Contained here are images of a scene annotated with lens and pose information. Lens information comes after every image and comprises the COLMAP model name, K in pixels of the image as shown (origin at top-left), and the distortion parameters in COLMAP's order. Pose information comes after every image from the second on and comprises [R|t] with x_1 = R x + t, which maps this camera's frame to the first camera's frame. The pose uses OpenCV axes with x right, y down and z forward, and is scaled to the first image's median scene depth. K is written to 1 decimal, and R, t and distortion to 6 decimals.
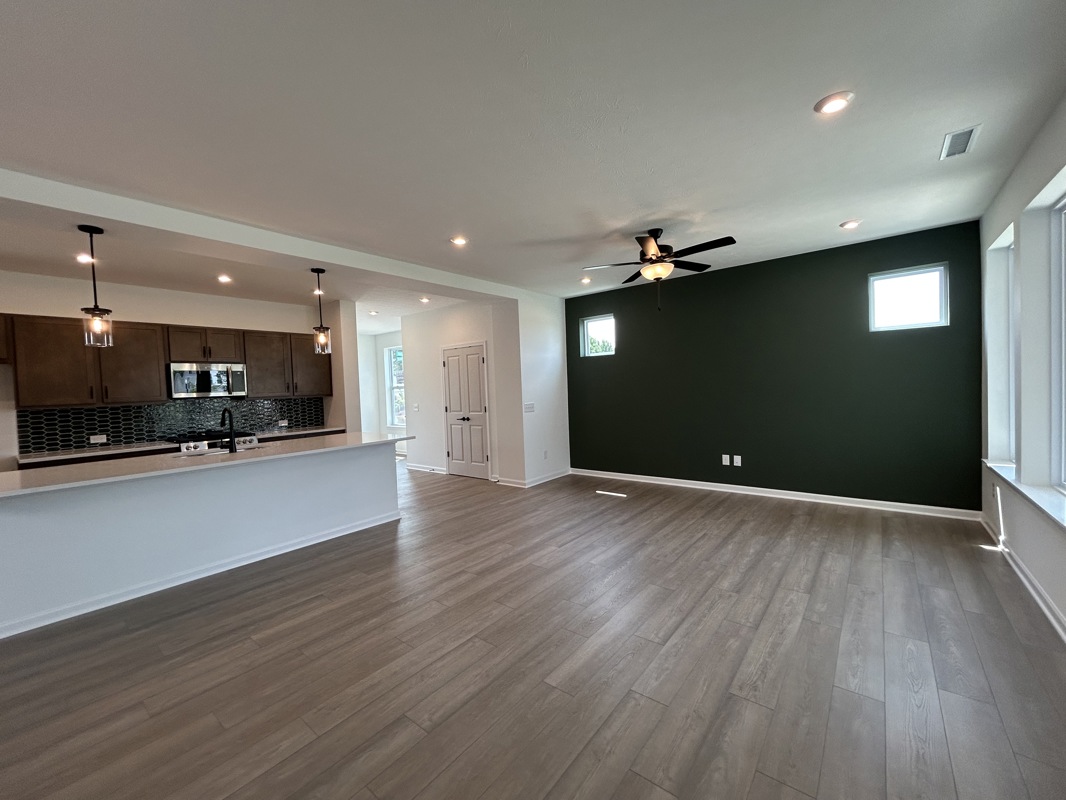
lens RADIAL K [[427.3, 0, 534.3], [0, 427.3, 399.8], [0, 0, 1]] dist [-0.001519, 0.000234]
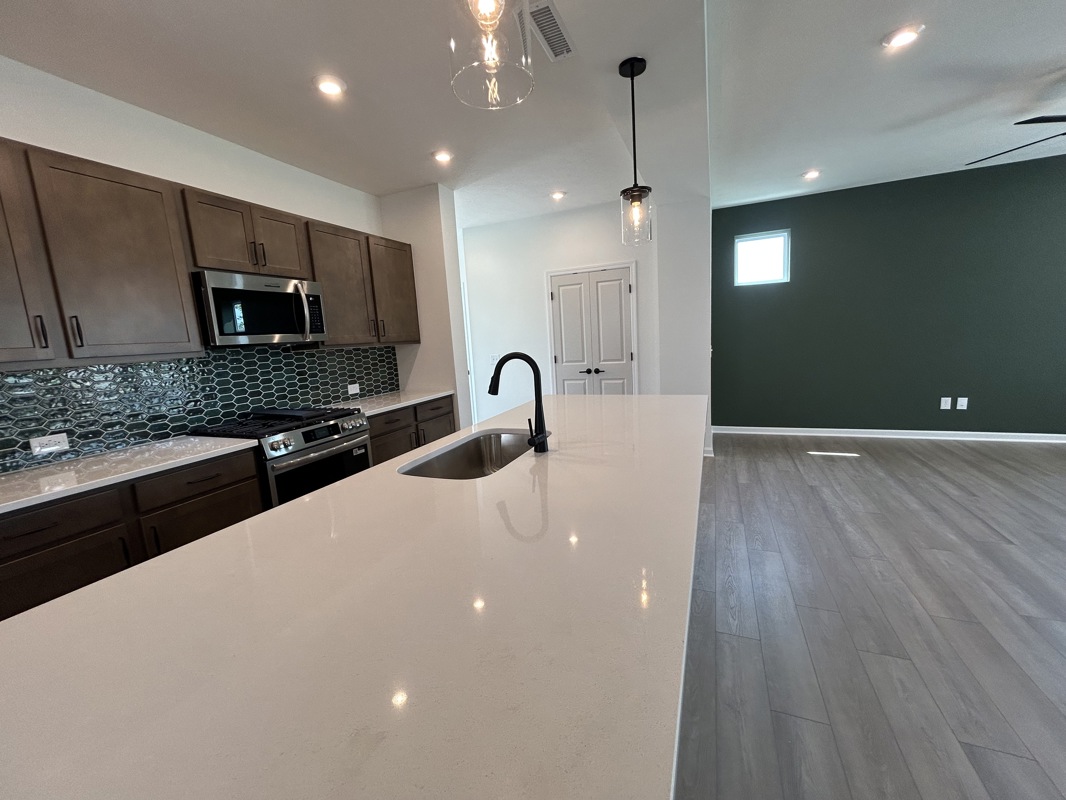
lens RADIAL K [[427.3, 0, 536.3], [0, 427.3, 396.4], [0, 0, 1]] dist [-0.001519, 0.000234]
pose [[0.961424, -0.057152, 0.269067, -0.578357], [0.031463, 0.994606, 0.098839, 0.015277], [-0.273264, -0.086561, 0.958037, 0.401009]]
